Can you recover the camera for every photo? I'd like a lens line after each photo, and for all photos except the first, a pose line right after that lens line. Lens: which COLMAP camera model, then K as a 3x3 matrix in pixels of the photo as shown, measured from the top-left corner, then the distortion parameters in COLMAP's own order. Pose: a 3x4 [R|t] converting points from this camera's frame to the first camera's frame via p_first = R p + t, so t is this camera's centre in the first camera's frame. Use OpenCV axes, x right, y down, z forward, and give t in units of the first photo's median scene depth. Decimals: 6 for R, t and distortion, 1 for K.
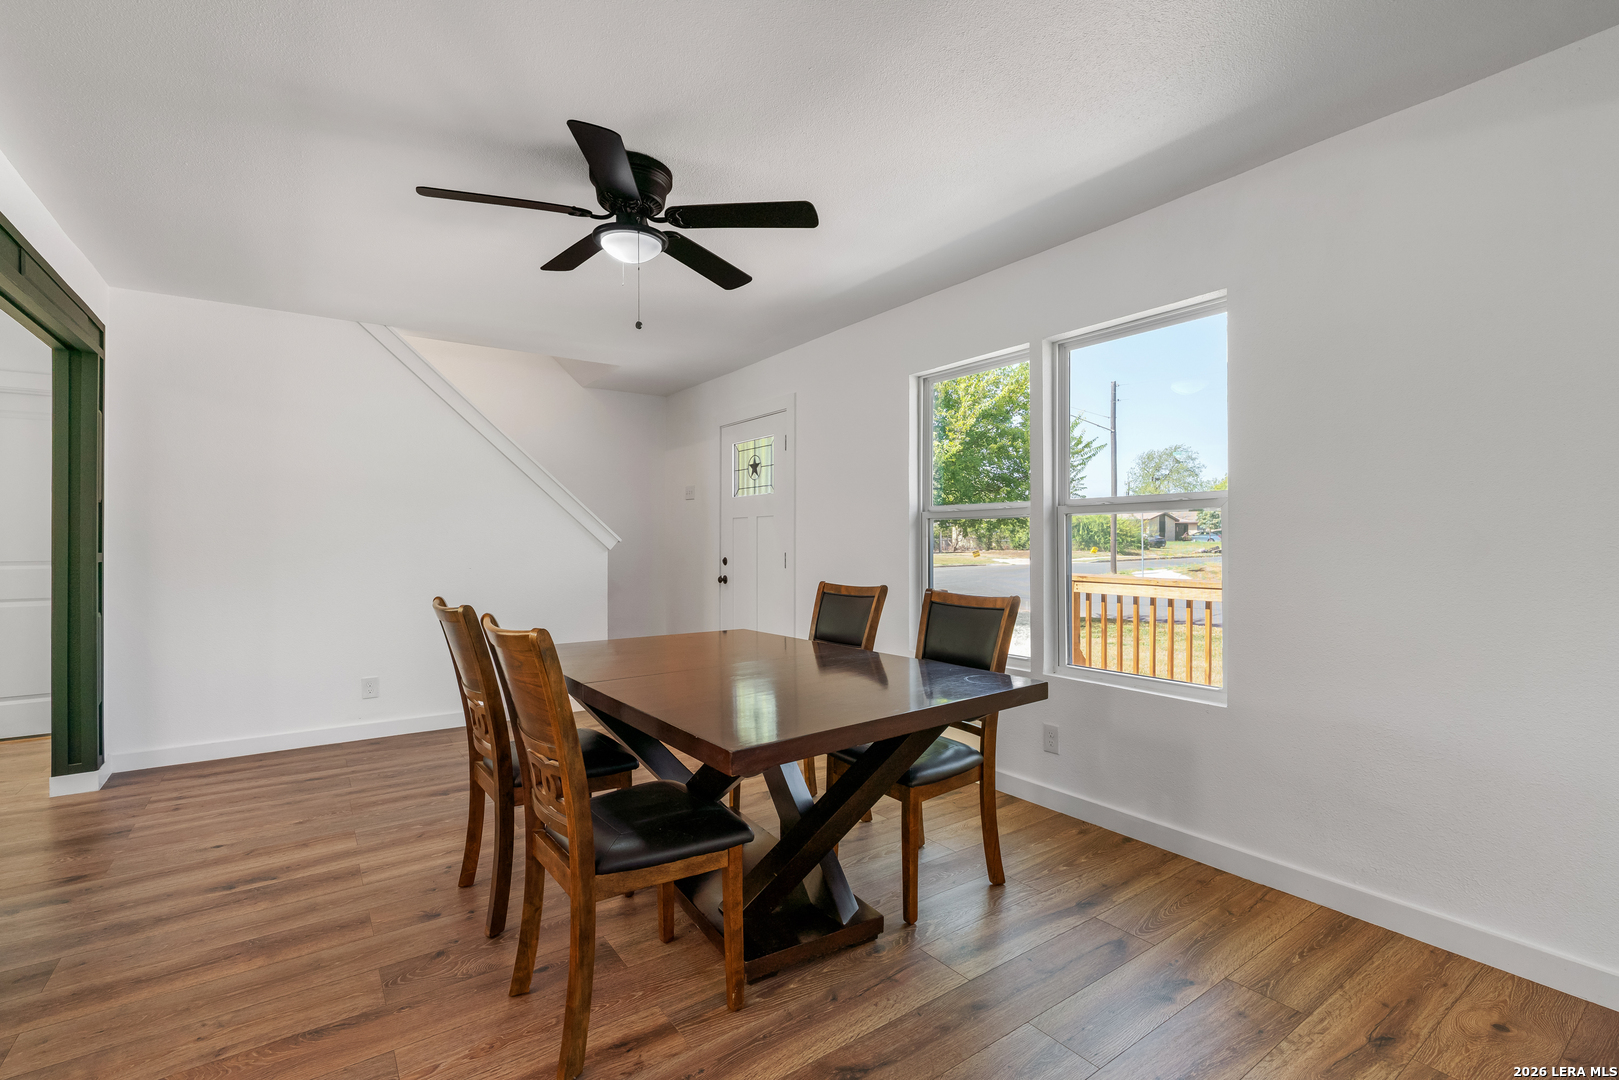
lens RADIAL K [[725.0, 0, 800.3], [0, 725.0, 539.9], [0, 0, 1]] dist [-0.015784, 0.007940]
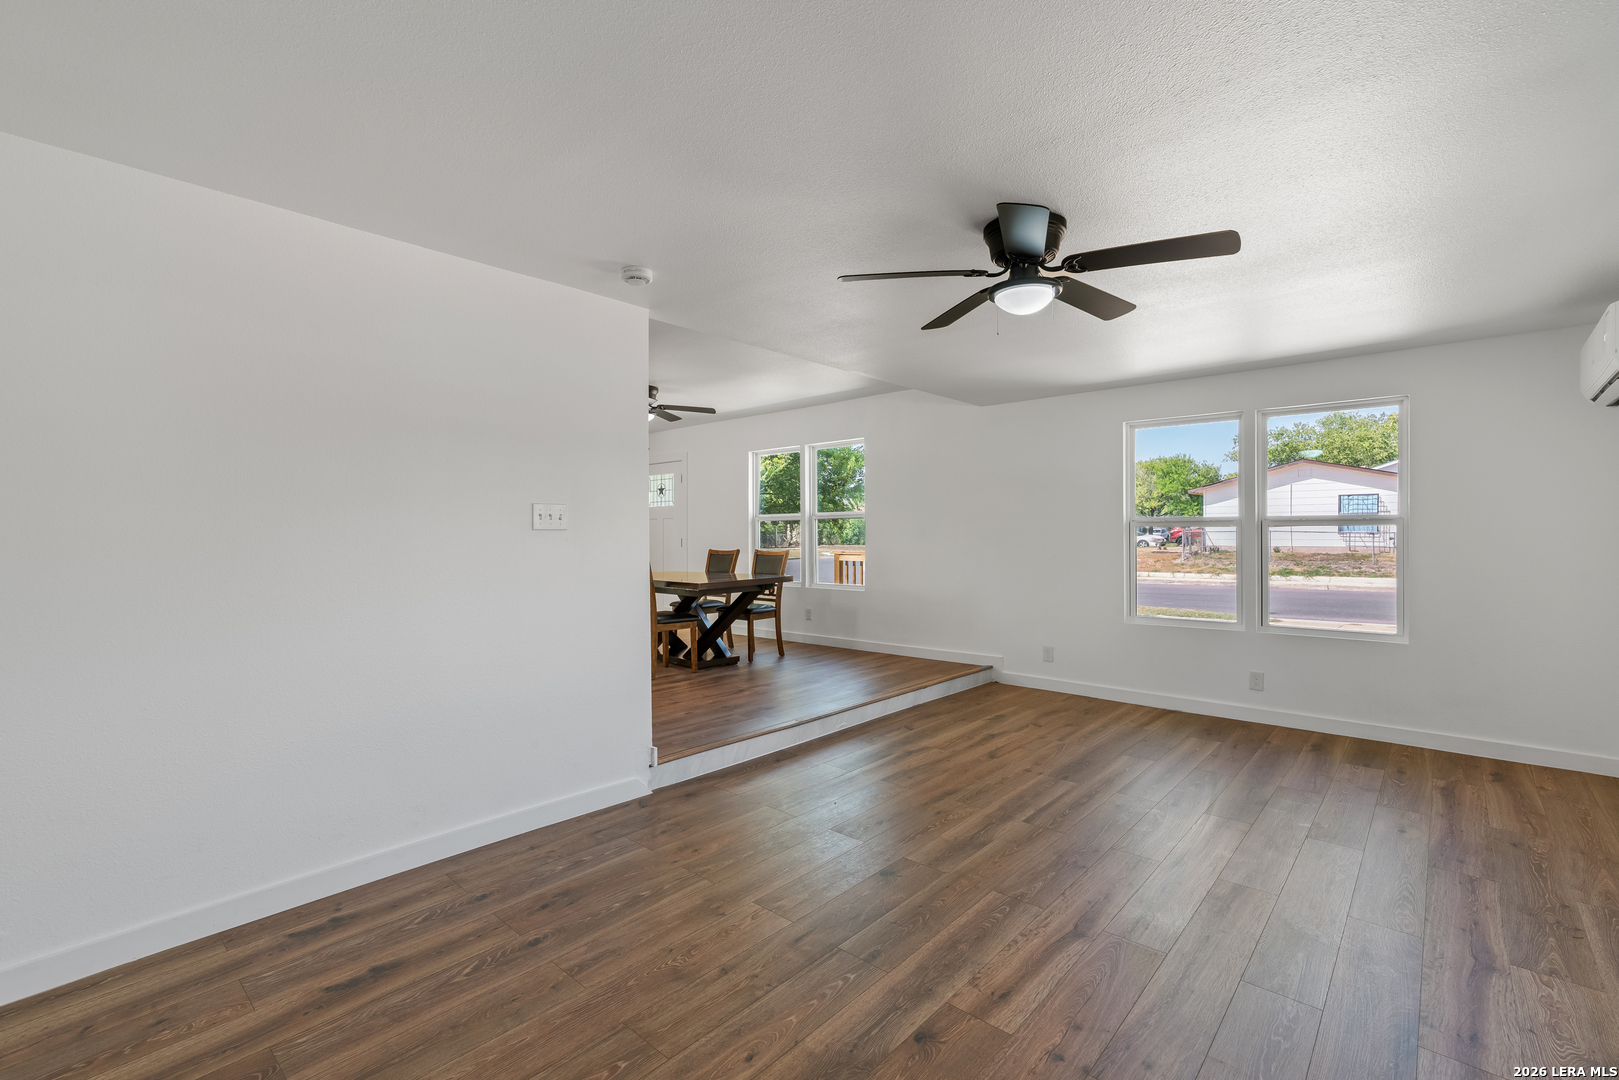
lens RADIAL K [[722.2, 0, 801.9], [0, 722.2, 541.4], [0, 0, 1]] dist [-0.023834, 0.007830]
pose [[0.974742, -0.004221, 0.223294, -0.121748], [0.002719, 0.999972, 0.007030, 0.012152], [-0.223318, -0.006246, 0.974726, -0.784712]]
